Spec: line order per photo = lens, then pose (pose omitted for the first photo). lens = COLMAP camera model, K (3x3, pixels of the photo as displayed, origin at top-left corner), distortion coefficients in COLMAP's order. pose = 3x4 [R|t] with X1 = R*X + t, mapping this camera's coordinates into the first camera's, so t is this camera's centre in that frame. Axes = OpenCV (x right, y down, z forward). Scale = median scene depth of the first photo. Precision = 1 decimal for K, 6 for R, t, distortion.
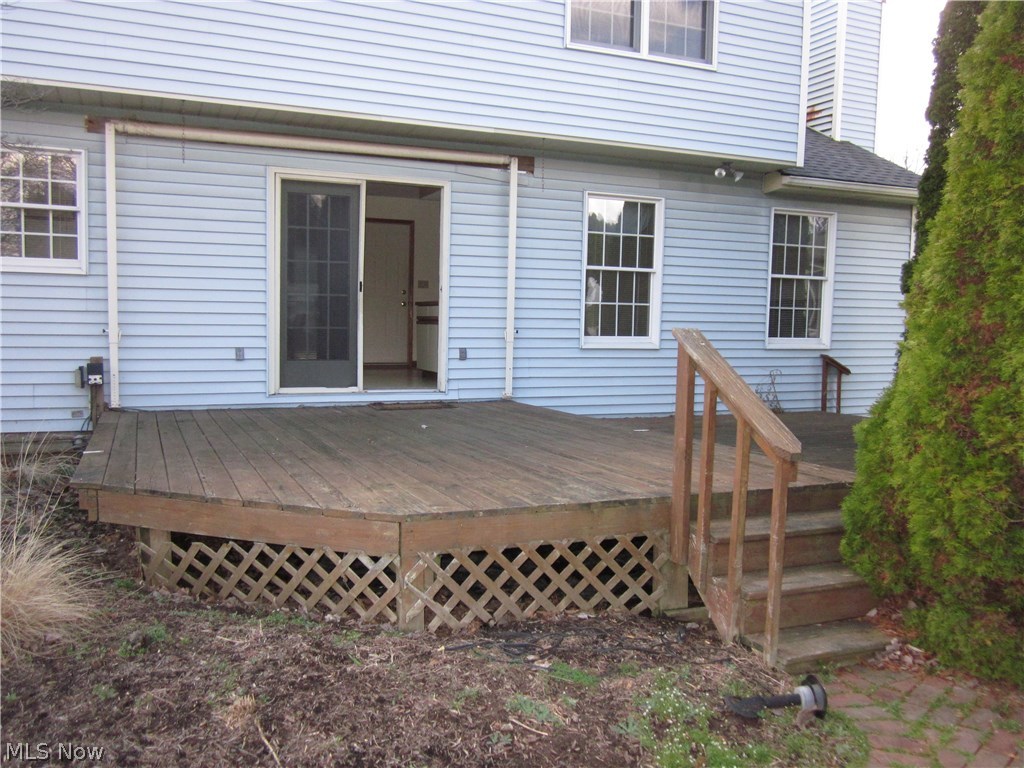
lens RADIAL K [[846.1, 0, 512.6], [0, 846.1, 384.7], [0, 0, 1]] dist [-0.044142, 0.015668]
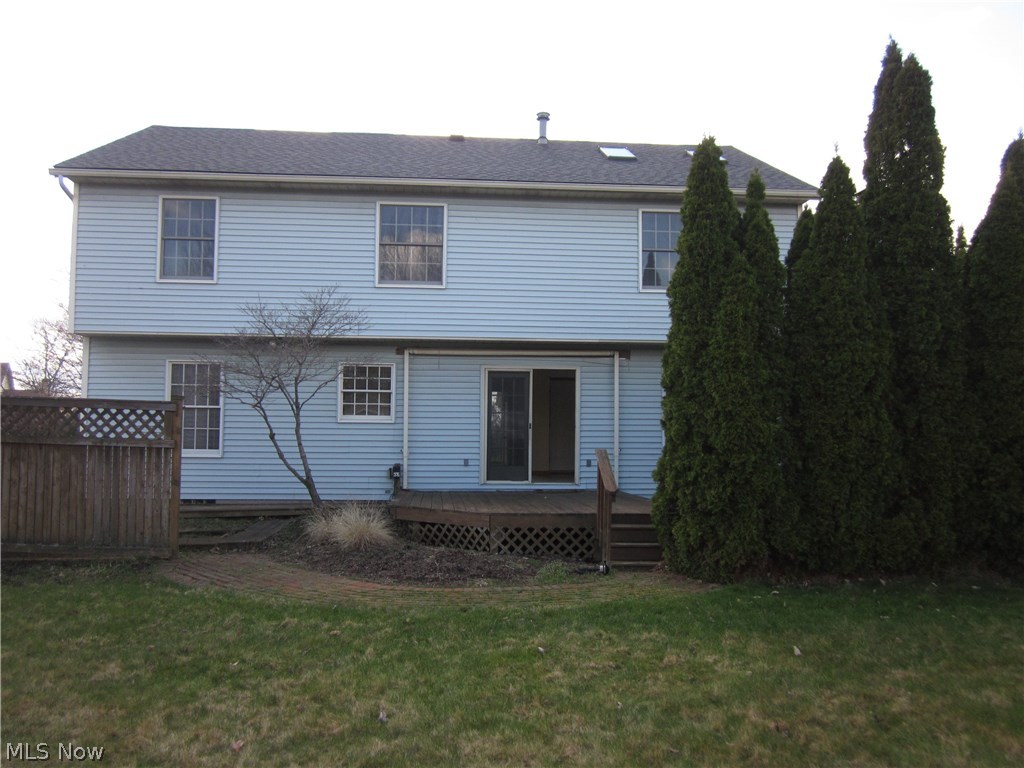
lens RADIAL K [[846.1, 0, 512.3], [0, 846.1, 385.6], [0, 0, 1]] dist [-0.044142, 0.015668]
pose [[0.947342, -0.028207, -0.318980, 0.431840], [-0.016110, 0.990654, -0.135447, 0.054198], [0.319820, 0.133453, 0.938033, -0.870296]]
